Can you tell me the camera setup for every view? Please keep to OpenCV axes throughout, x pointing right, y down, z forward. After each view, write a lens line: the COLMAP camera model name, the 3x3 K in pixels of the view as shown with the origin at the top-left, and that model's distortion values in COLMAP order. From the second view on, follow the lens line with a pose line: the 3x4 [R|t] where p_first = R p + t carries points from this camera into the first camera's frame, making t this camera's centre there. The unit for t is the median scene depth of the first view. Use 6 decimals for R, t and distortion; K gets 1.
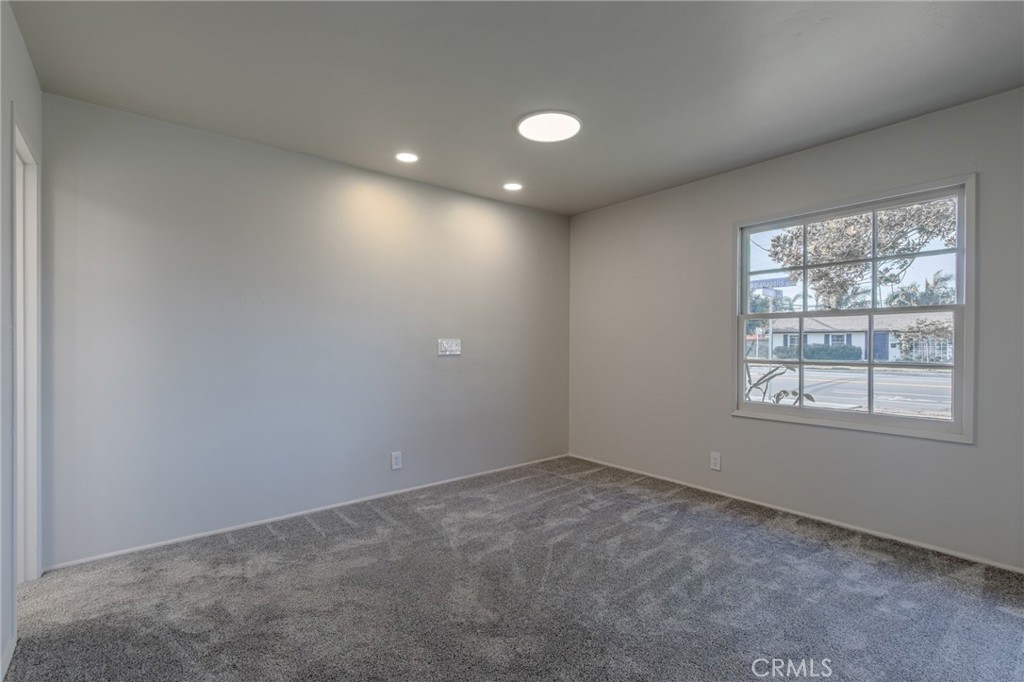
lens RADIAL K [[465.6, 0, 512.7], [0, 465.6, 347.3], [0, 0, 1]] dist [0.004465, 0.000027]
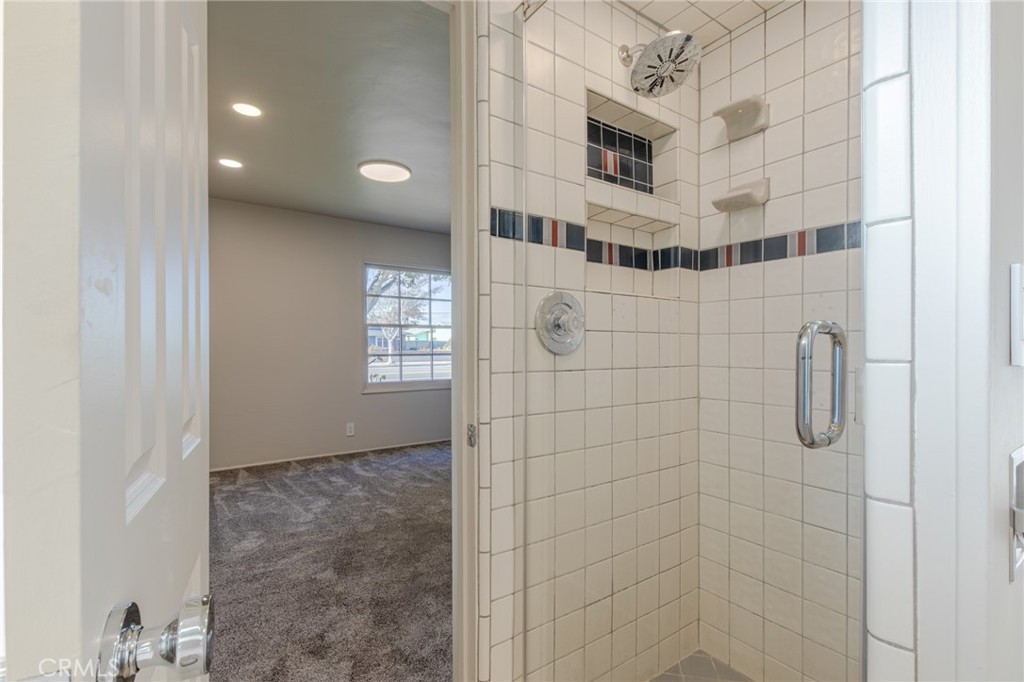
lens RADIAL K [[465.6, 0, 512.7], [0, 465.6, 347.3], [0, 0, 1]] dist [0.004465, 0.000027]
pose [[0.069092, -0.001864, 0.997609, -1.030261], [0.006215, 0.999980, 0.001438, 0.005398], [-0.997591, 0.006101, 0.069102, 0.500511]]
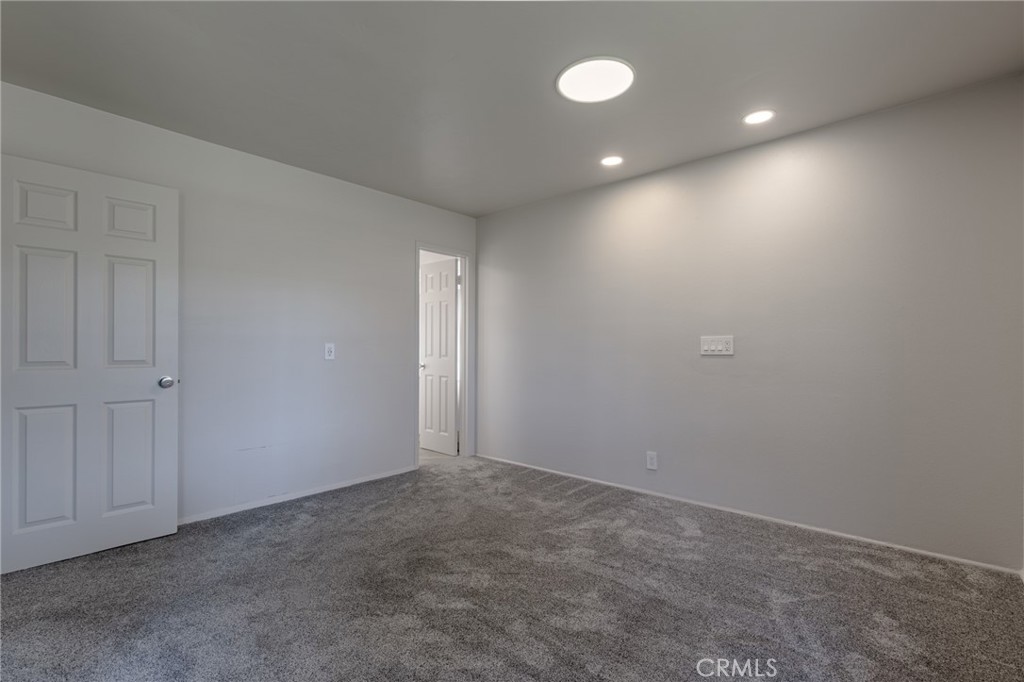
lens RADIAL K [[465.6, 0, 512.7], [0, 465.6, 347.3], [0, 0, 1]] dist [0.004465, 0.000027]
pose [[0.142688, -0.000712, -0.989767, 0.775254], [0.000772, 1.000000, -0.000608, 0.004316], [0.989767, -0.000677, 0.142689, 0.646155]]
